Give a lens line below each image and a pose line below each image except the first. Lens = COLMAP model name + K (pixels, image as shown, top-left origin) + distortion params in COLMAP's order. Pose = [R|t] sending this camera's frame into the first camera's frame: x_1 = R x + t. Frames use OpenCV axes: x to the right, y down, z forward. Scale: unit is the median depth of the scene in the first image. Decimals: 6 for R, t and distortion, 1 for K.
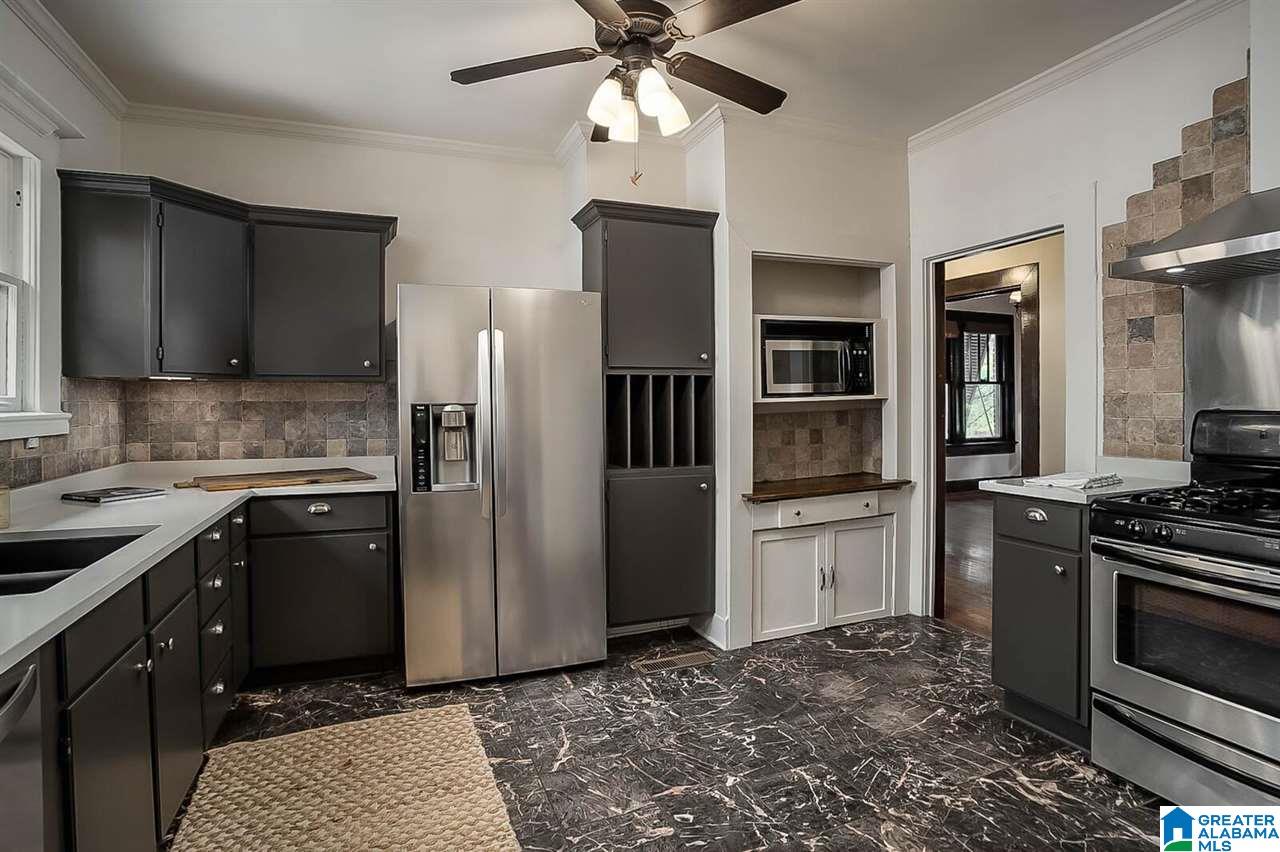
lens RADIAL K [[663.4, 0, 621.1], [0, 663.4, 399.3], [0, 0, 1]] dist [-0.050804, 0.021065]
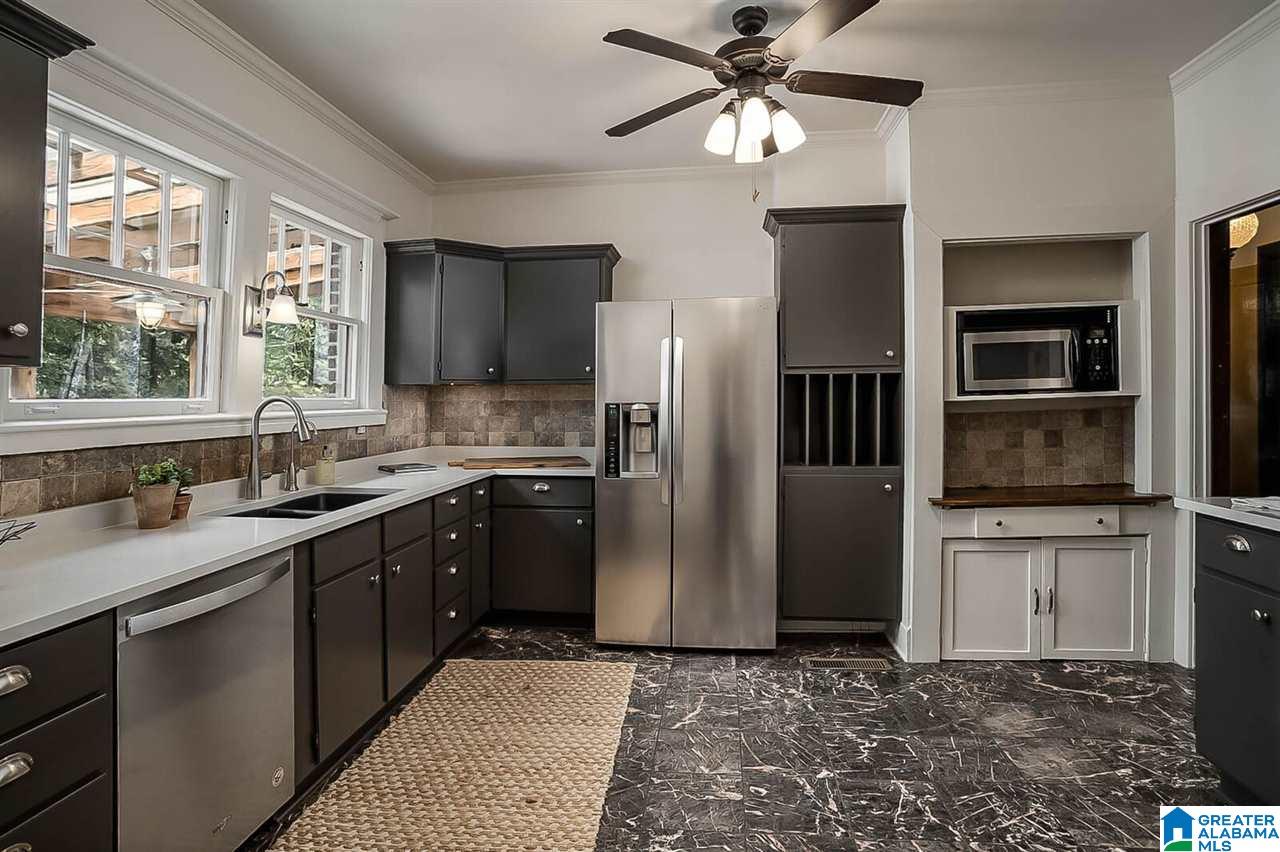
lens RADIAL K [[663.4, 0, 599.2], [0, 663.4, 370.8], [0, 0, 1]] dist [-0.050804, 0.021065]
pose [[0.874881, -0.023914, -0.483747, 0.246367], [0.006438, 0.999266, -0.037754, -0.006372], [0.484295, 0.029916, 0.874393, -0.051799]]
